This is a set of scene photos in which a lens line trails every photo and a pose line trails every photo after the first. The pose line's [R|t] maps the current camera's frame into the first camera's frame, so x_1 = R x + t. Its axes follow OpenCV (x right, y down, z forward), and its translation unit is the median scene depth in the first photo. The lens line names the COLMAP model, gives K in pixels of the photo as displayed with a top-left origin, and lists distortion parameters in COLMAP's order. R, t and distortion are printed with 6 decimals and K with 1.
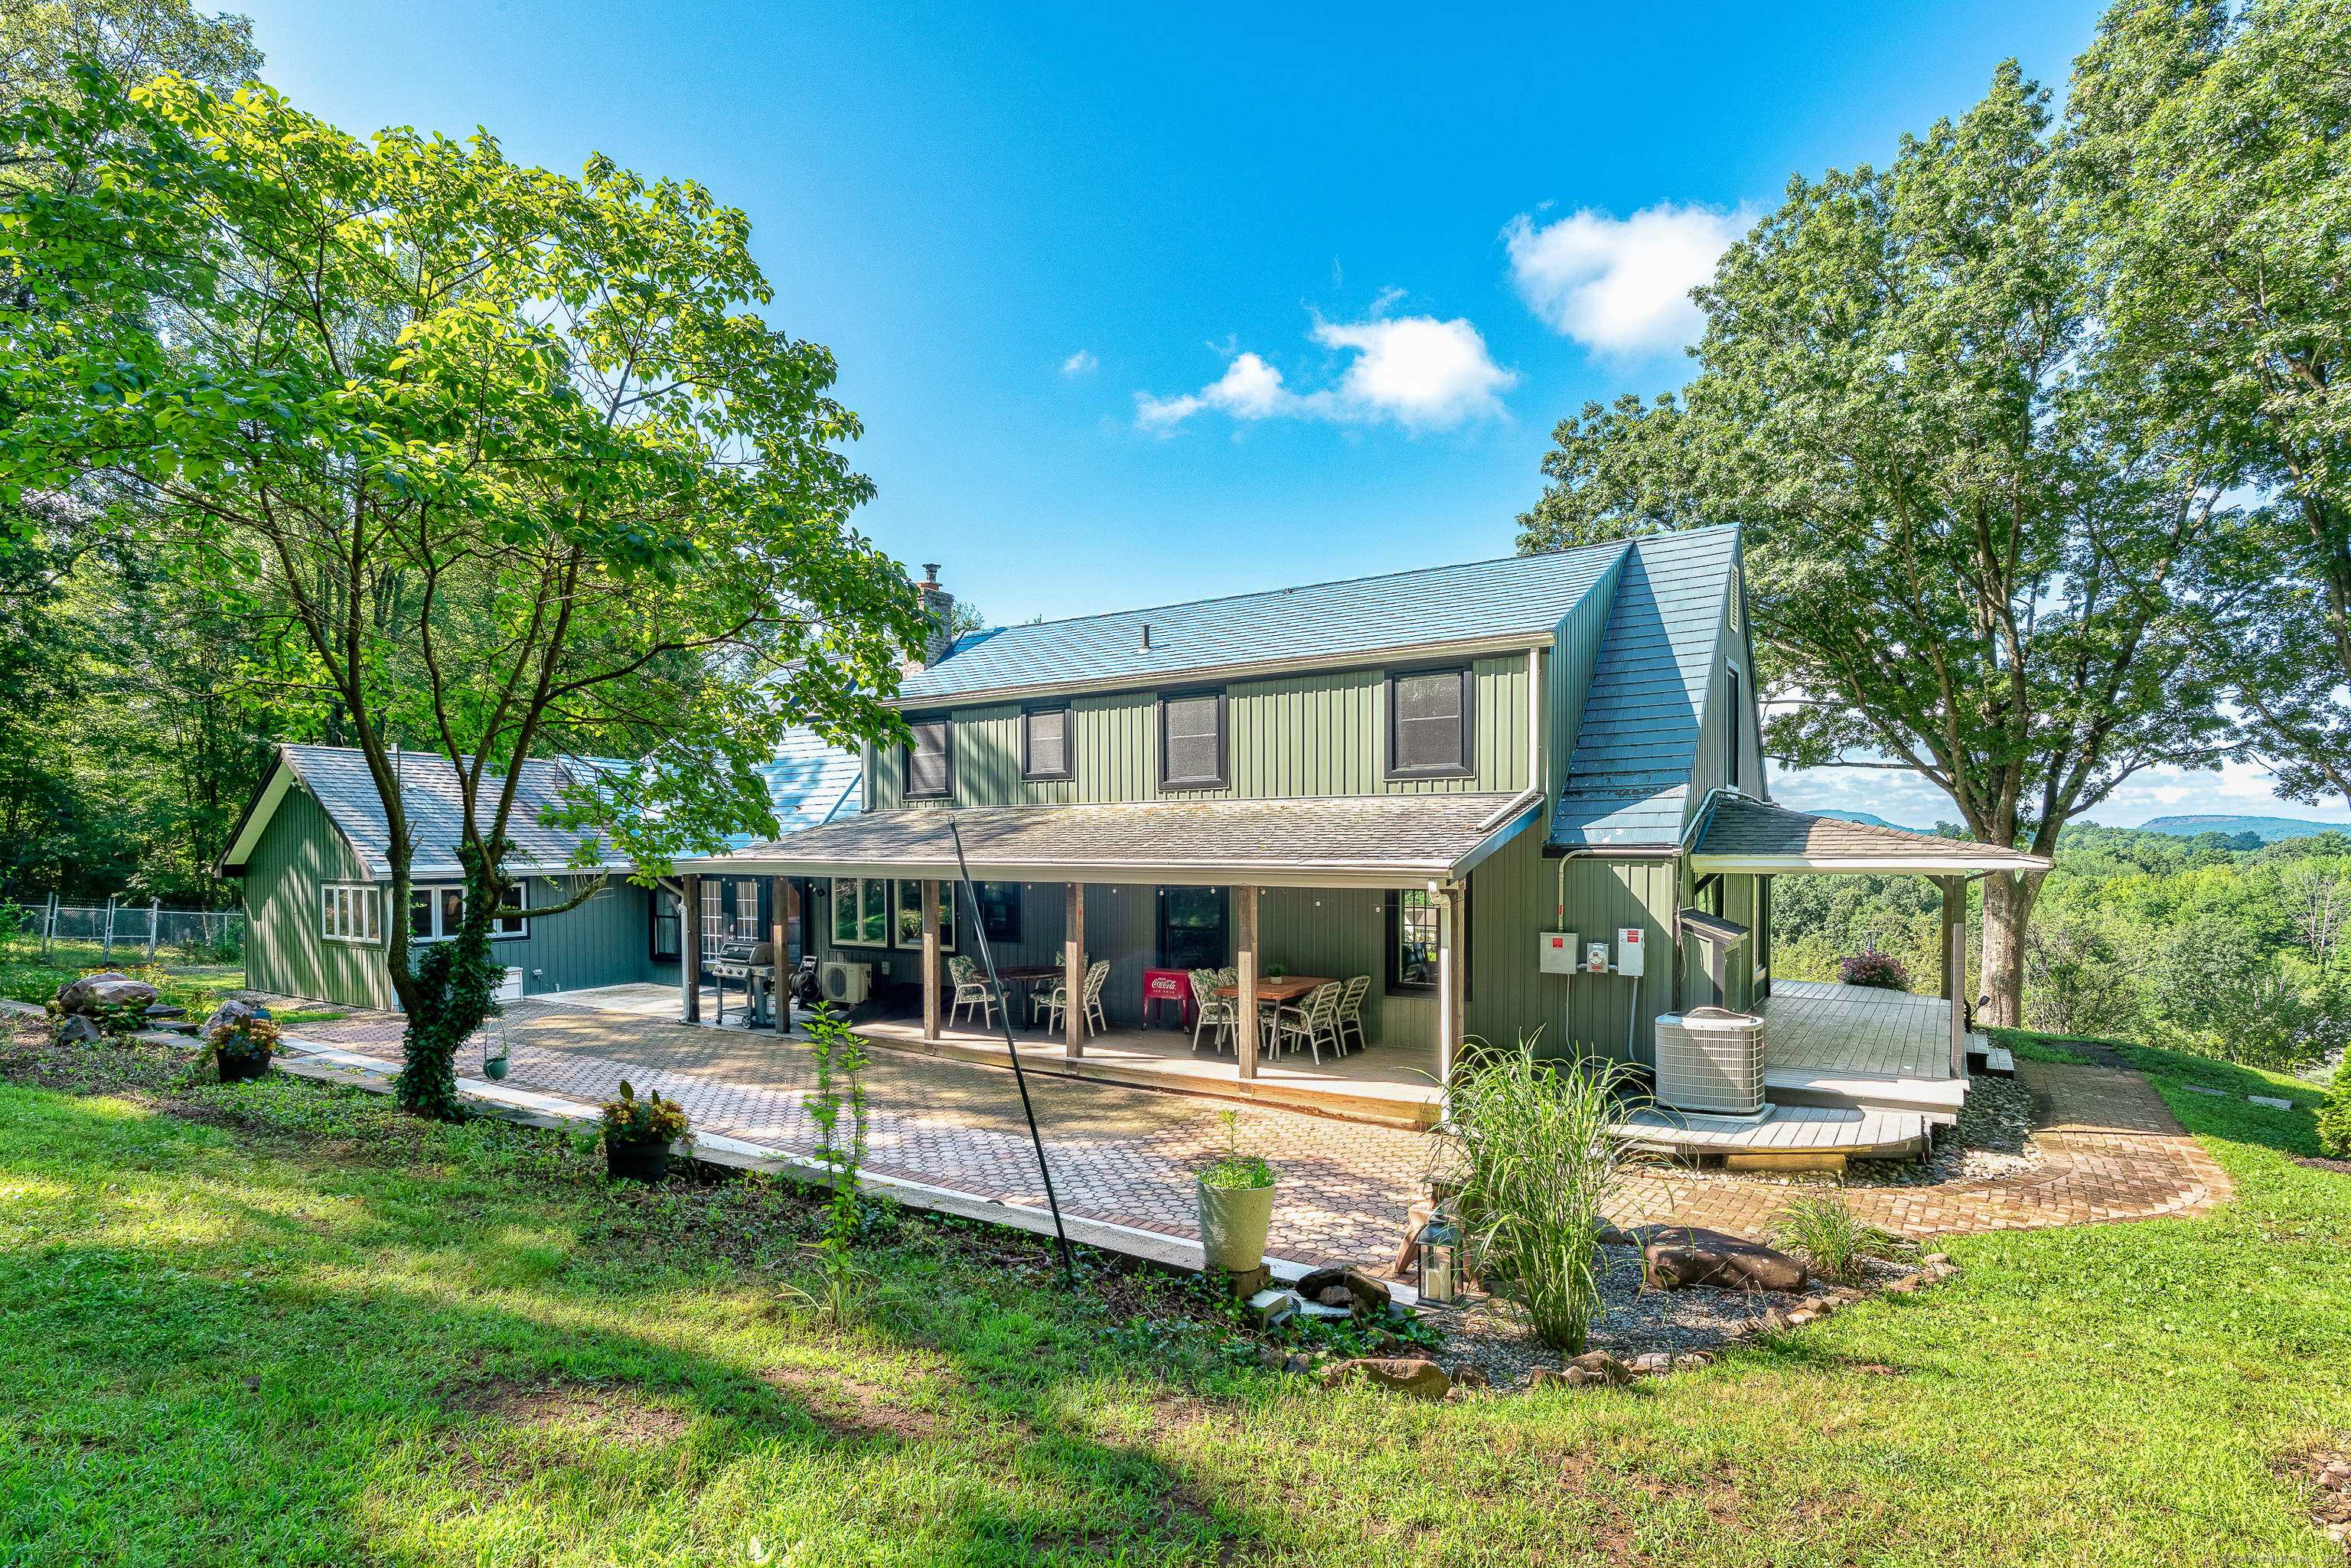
lens RADIAL K [[1250.6, 0, 1077.7], [0, 1250.6, 871.2], [0, 0, 1]] dist [0.001235, 0.000298]
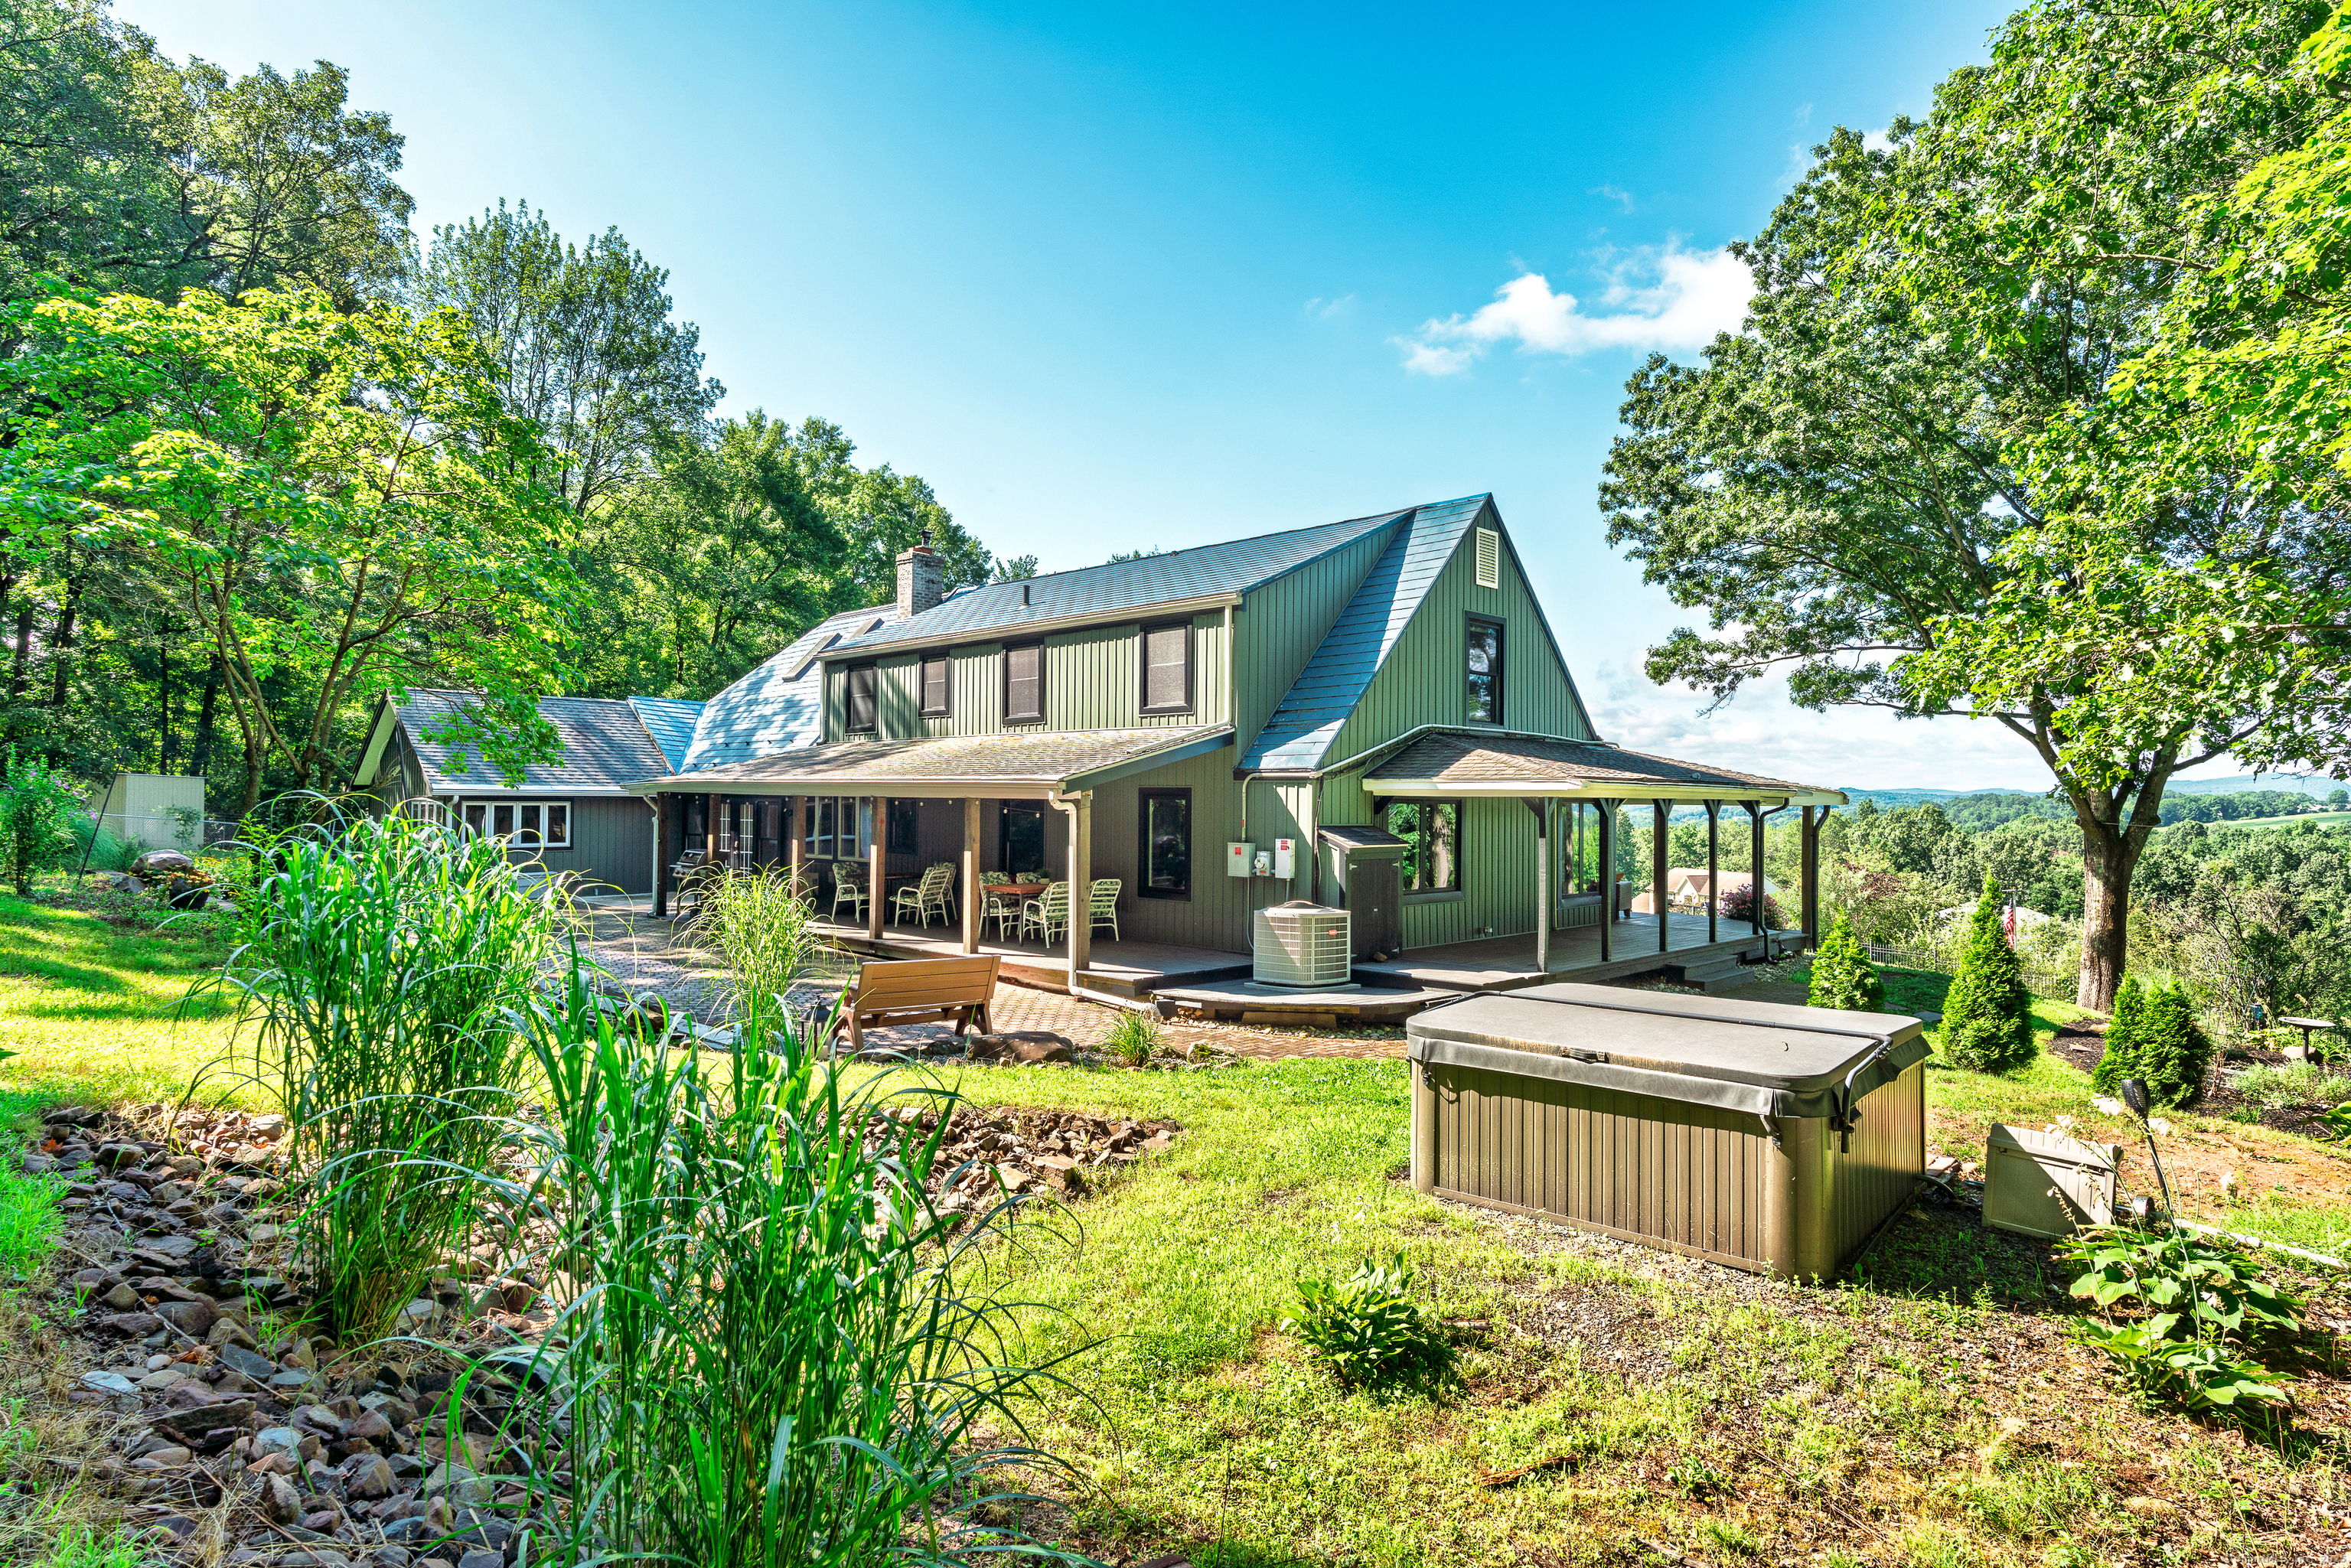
lens RADIAL K [[1328.3, 0, 1176.3], [0, 1328.3, 776.6], [0, 0, 1]] dist [-0.006101, -0.000963]
pose [[0.988841, 0.012040, -0.148486, 0.379656], [-0.017715, 0.999160, -0.036959, 0.025361], [0.147916, 0.039178, 0.988224, -0.198040]]
